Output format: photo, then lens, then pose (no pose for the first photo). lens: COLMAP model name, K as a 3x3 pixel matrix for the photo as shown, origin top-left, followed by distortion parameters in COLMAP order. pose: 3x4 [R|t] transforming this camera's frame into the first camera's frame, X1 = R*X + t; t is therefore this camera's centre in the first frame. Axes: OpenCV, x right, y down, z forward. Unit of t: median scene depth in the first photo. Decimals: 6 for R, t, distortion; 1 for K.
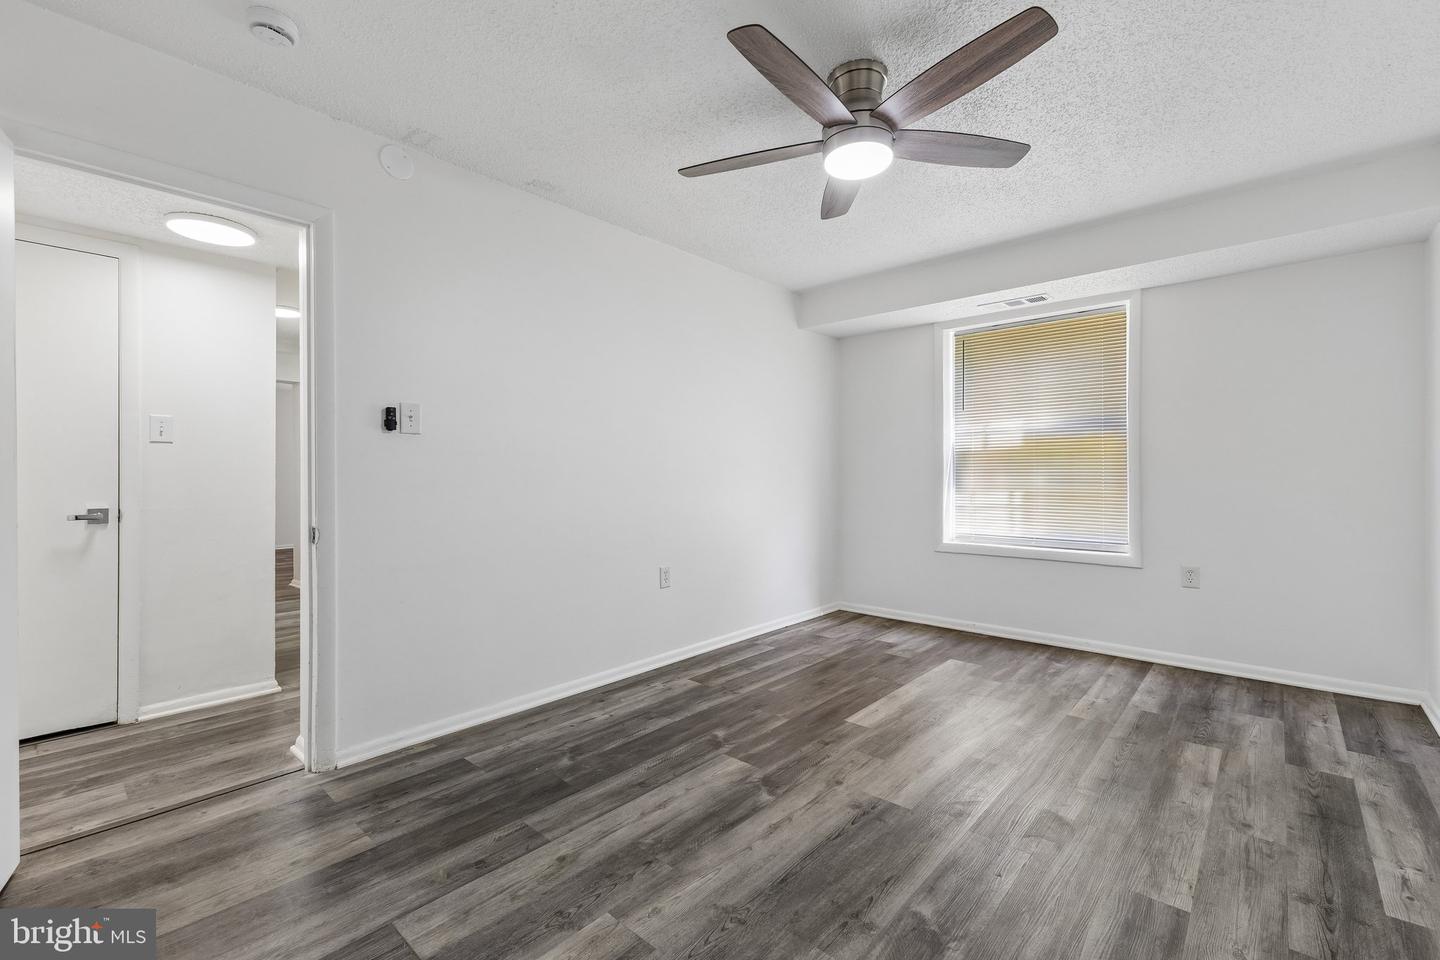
lens RADIAL K [[623.1, 0, 720.0], [0, 623.1, 471.1], [0, 0, 1]] dist [0.014557, -0.003865]
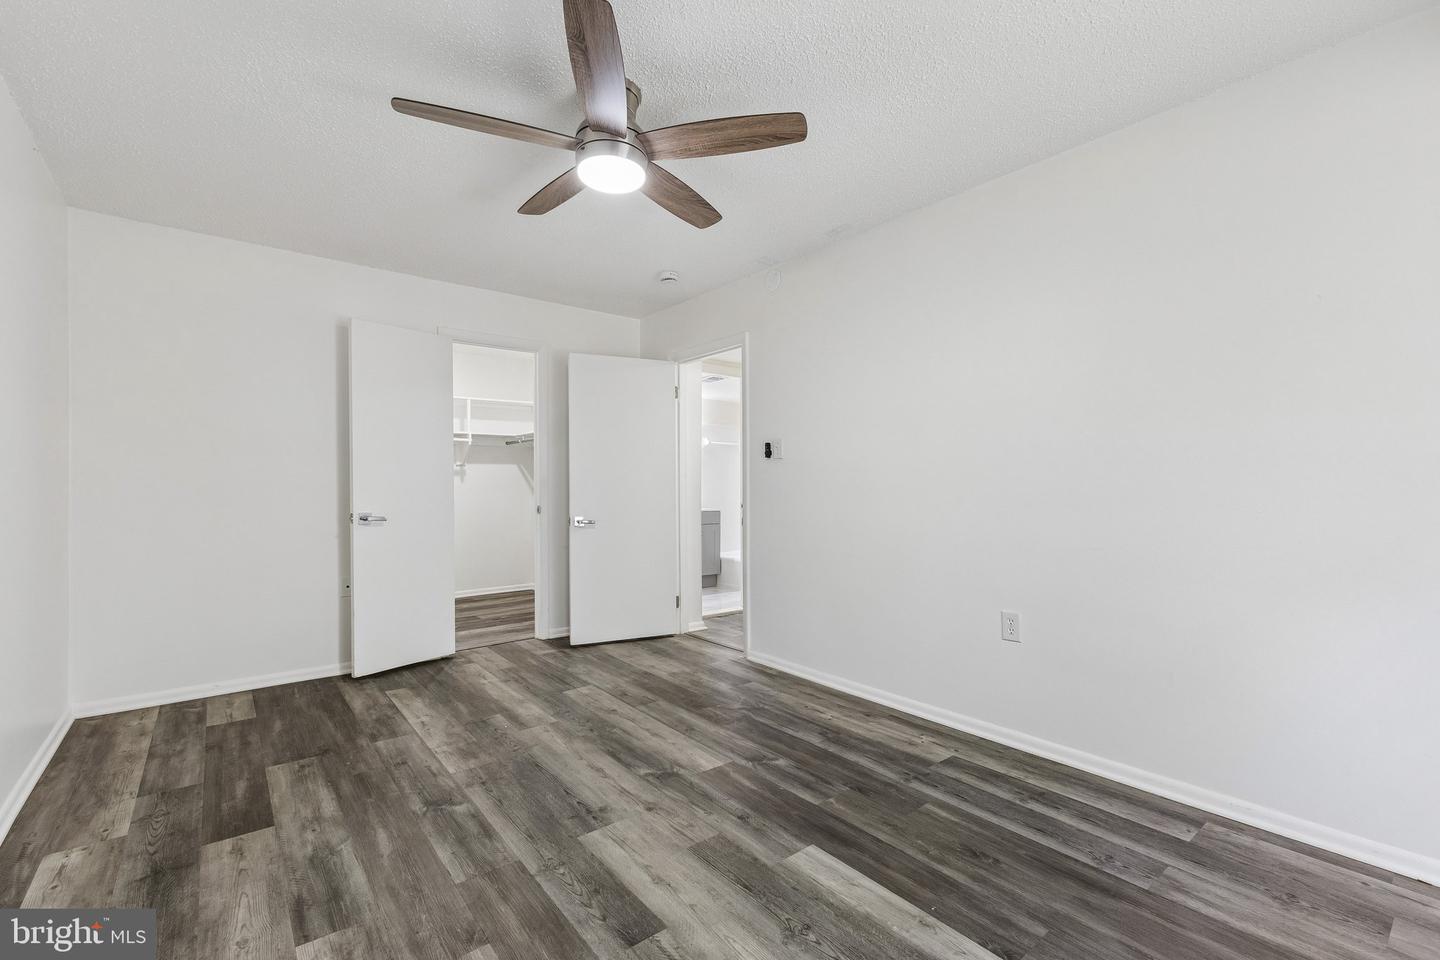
lens RADIAL K [[623.1, 0, 726.7], [0, 623.1, 488.0], [0, 0, 1]] dist [0.014557, -0.003865]
pose [[-0.160642, 0.005638, -0.986997, 0.999792], [0.008136, 0.999957, 0.004388, 0.001213], [0.986979, -0.007325, -0.160681, 1.141029]]
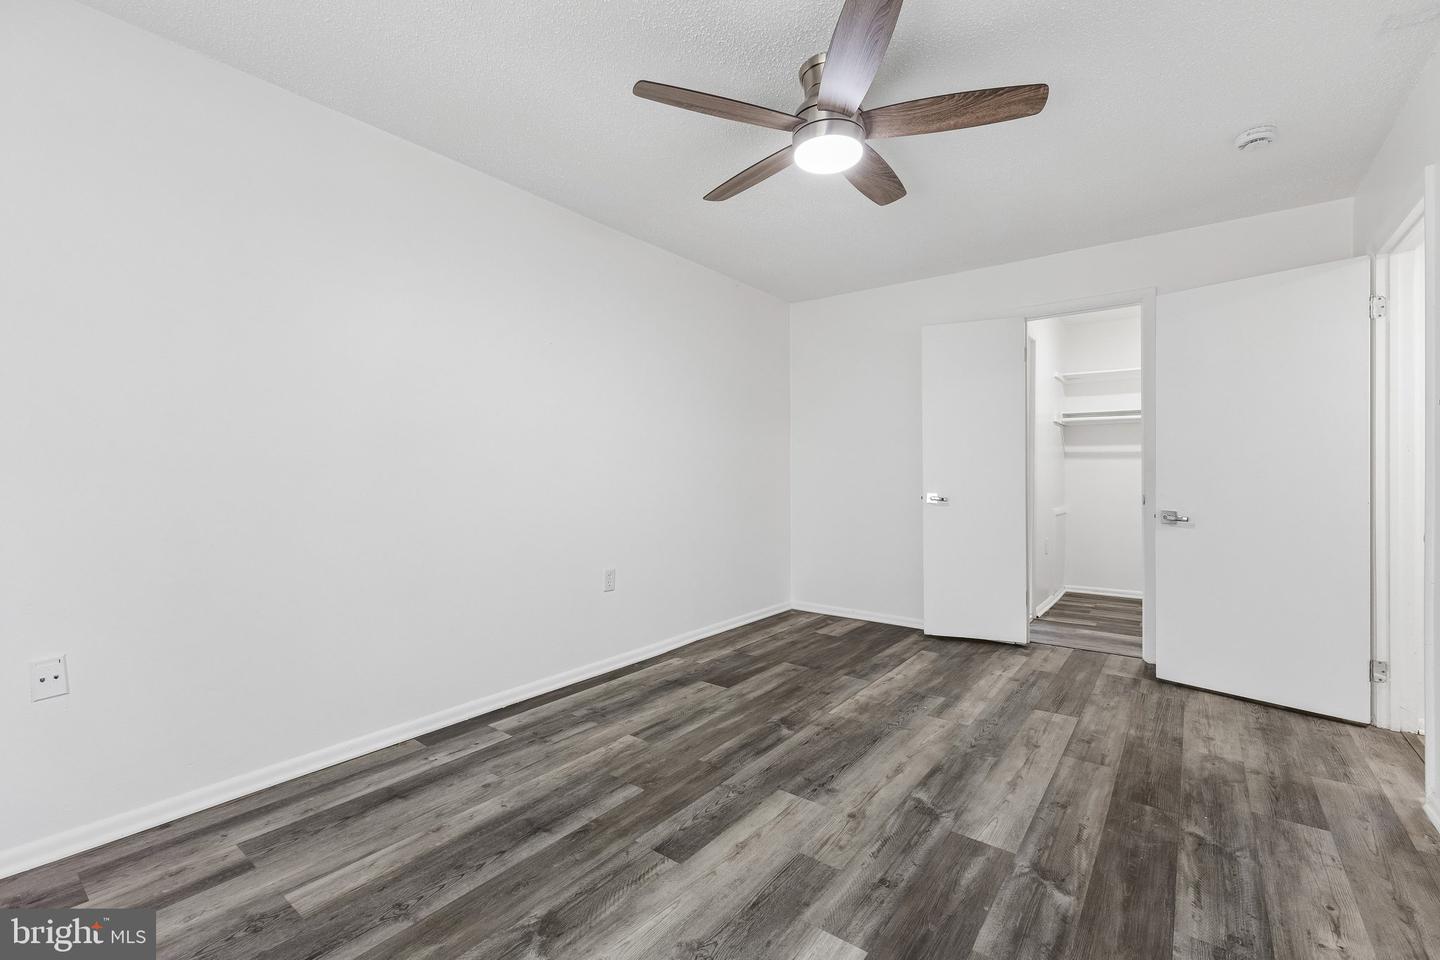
lens RADIAL K [[623.1, 0, 717.7], [0, 623.1, 473.7], [0, 0, 1]] dist [0.014557, -0.003865]
pose [[-0.997136, 0.001772, -0.075614, 0.400787], [0.001940, 0.999996, -0.002153, 0.010738], [0.075610, -0.002294, -0.997135, 1.679434]]
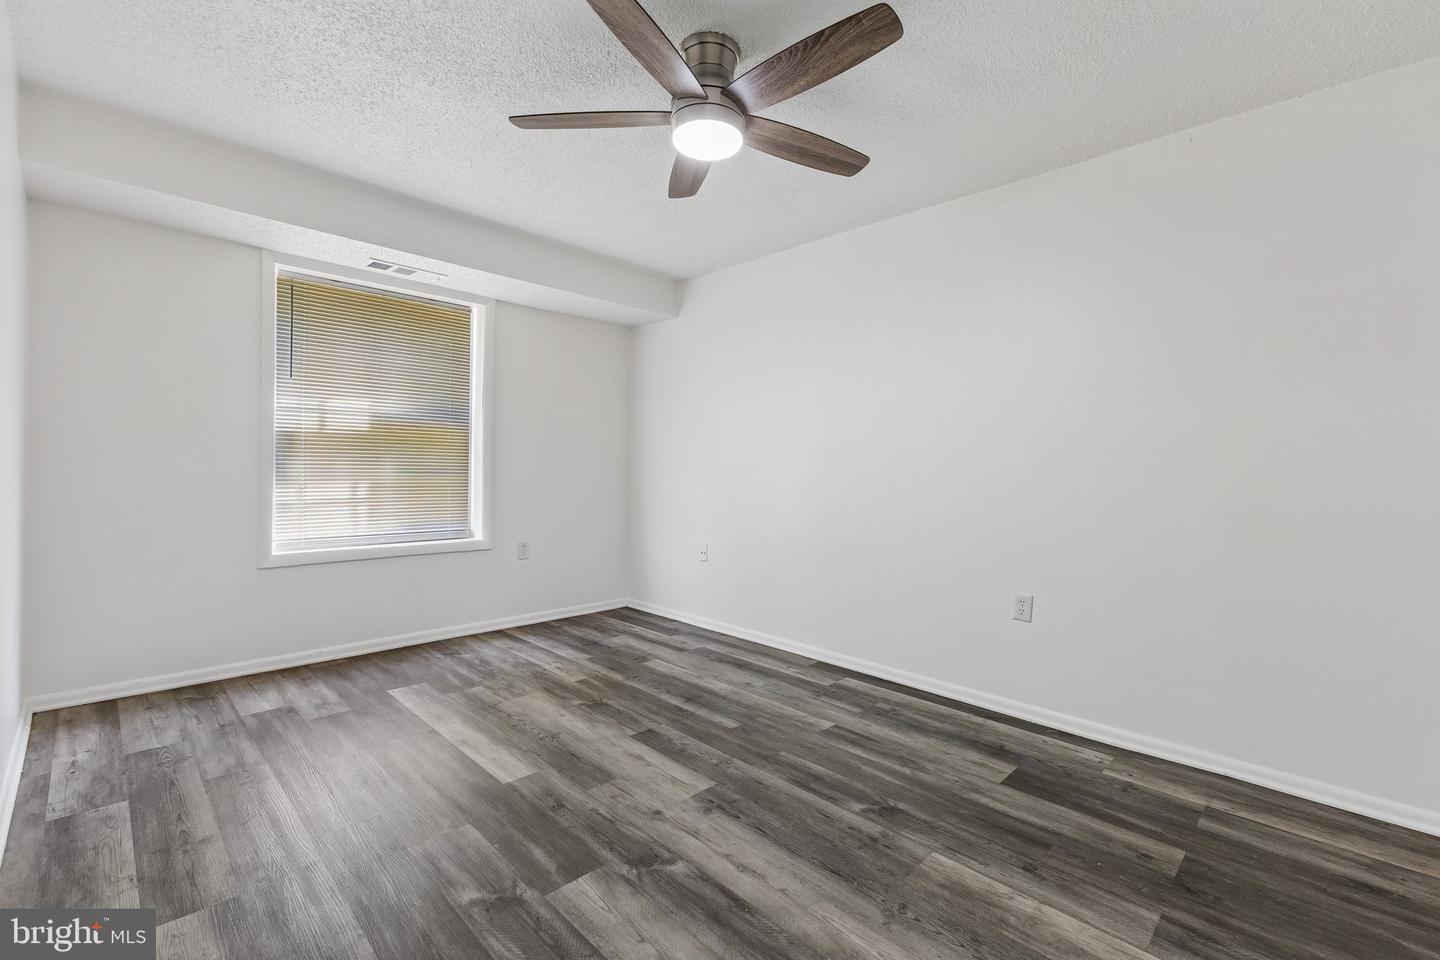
lens RADIAL K [[623.1, 0, 724.2], [0, 623.1, 479.1], [0, 0, 1]] dist [0.014557, -0.003865]
pose [[0.053904, -0.013581, 0.998454, -0.622255], [-0.023557, 0.999612, 0.014868, 0.003348], [-0.998268, -0.024322, 0.053564, 0.776998]]
